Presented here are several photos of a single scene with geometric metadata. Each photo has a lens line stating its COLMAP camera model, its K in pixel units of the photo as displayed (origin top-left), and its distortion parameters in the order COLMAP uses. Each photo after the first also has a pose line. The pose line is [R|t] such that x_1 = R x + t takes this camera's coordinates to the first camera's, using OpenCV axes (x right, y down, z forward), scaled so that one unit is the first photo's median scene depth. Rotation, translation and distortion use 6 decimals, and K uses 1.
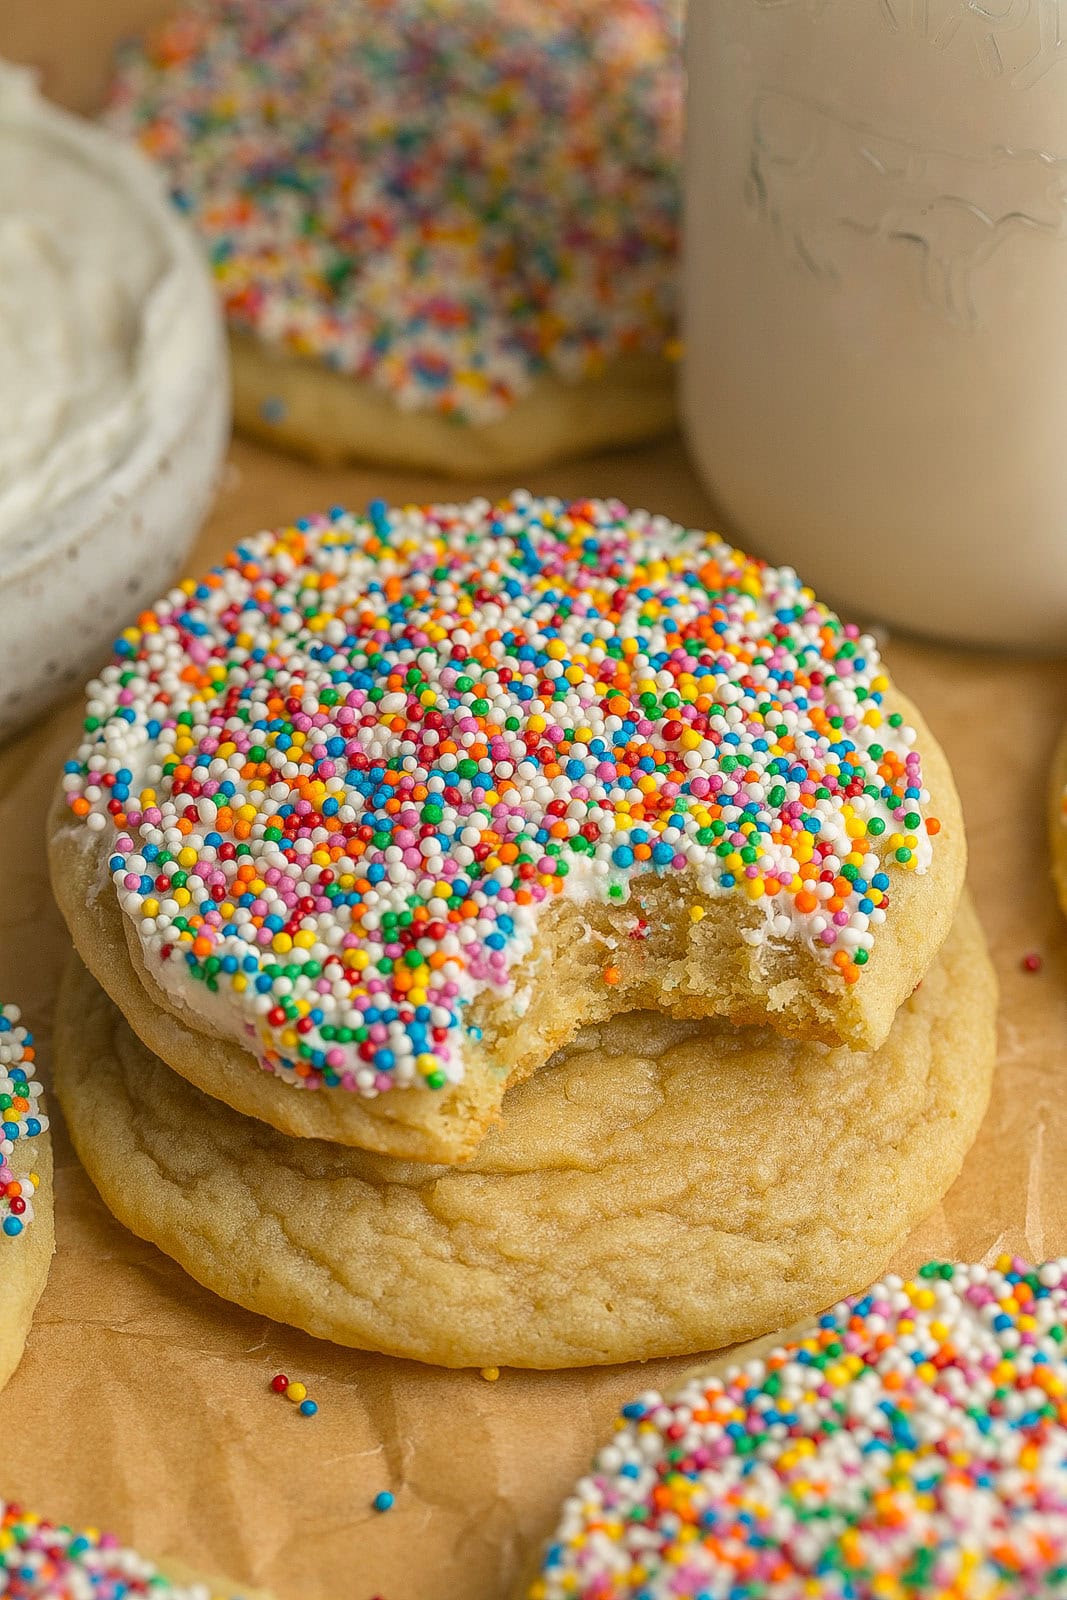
lens RADIAL K [[6566.4, 0, 518.4], [0, 6566.4, 709.5], [0, 0, 1]] dist [0.265913, 0.000000]
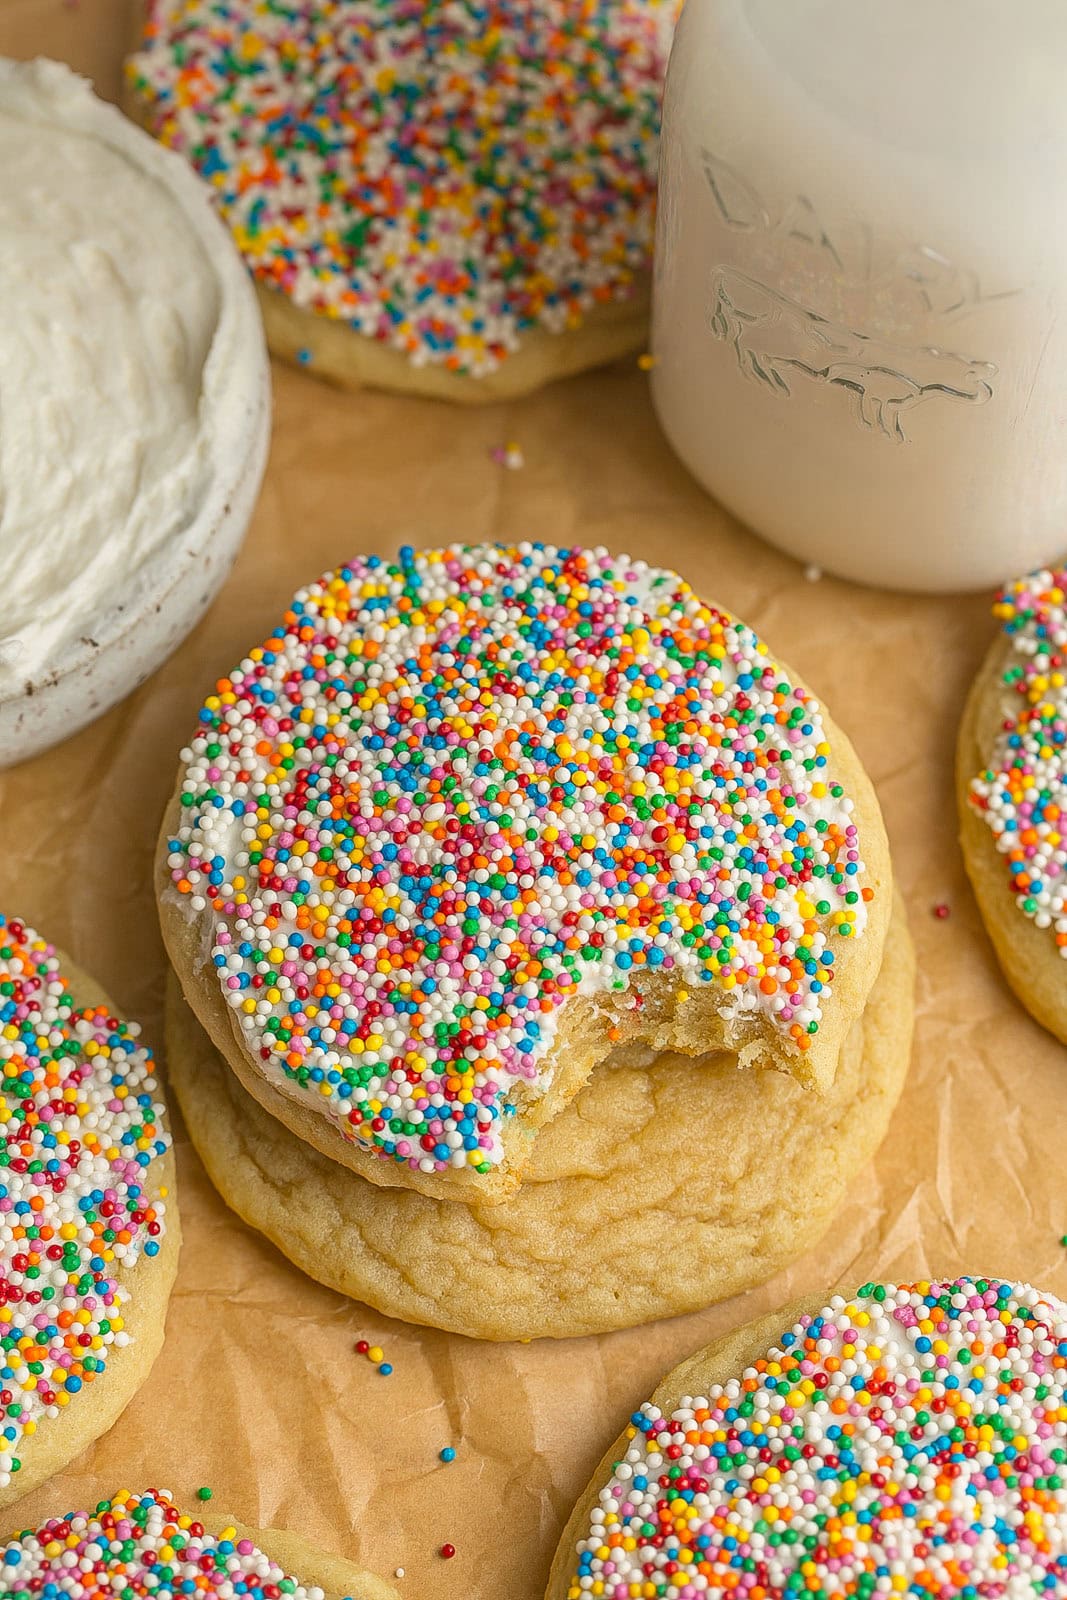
lens RADIAL K [[6566.4, 0, 548.3], [0, 6566.4, 865.8], [0, 0, 1]] dist [0.265913, 0.000000]
pose [[0.999144, -0.027045, 0.031307, -0.037221], [0.011294, 0.906302, 0.422480, -0.523110], [-0.039799, -0.421765, 0.905831, -0.130660]]
